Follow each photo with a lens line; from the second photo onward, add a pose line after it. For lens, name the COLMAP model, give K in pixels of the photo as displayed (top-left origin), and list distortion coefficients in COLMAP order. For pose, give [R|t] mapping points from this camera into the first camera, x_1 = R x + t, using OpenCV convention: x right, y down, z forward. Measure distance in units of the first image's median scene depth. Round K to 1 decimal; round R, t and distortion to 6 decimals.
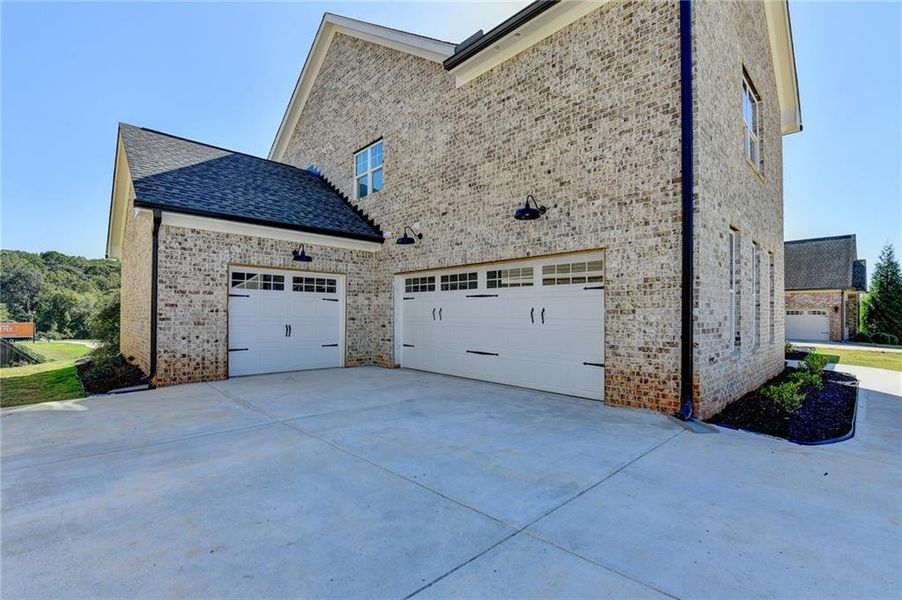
lens RADIAL K [[400.6, 0, 453.1], [0, 400.6, 302.2], [0, 0, 1]] dist [-0.015206, -0.000216]
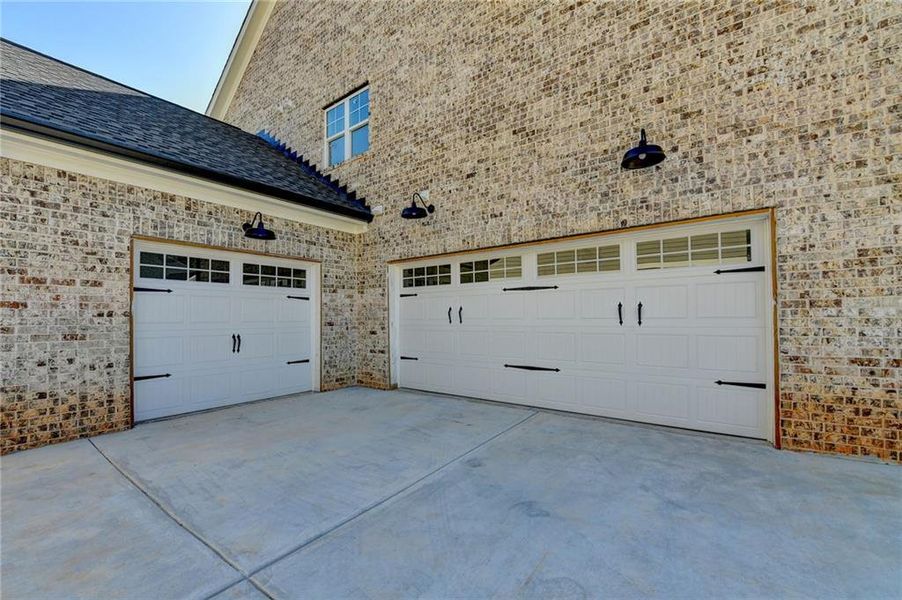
lens RADIAL K [[363.5, 0, 446.9], [0, 363.5, 304.2], [0, 0, 1]] dist [-0.014153, -0.002238]
pose [[0.986528, -0.010583, 0.163253, -0.193099], [0.011903, 0.999904, -0.007113, 0.016551], [-0.163162, 0.008960, 0.986559, 0.406809]]
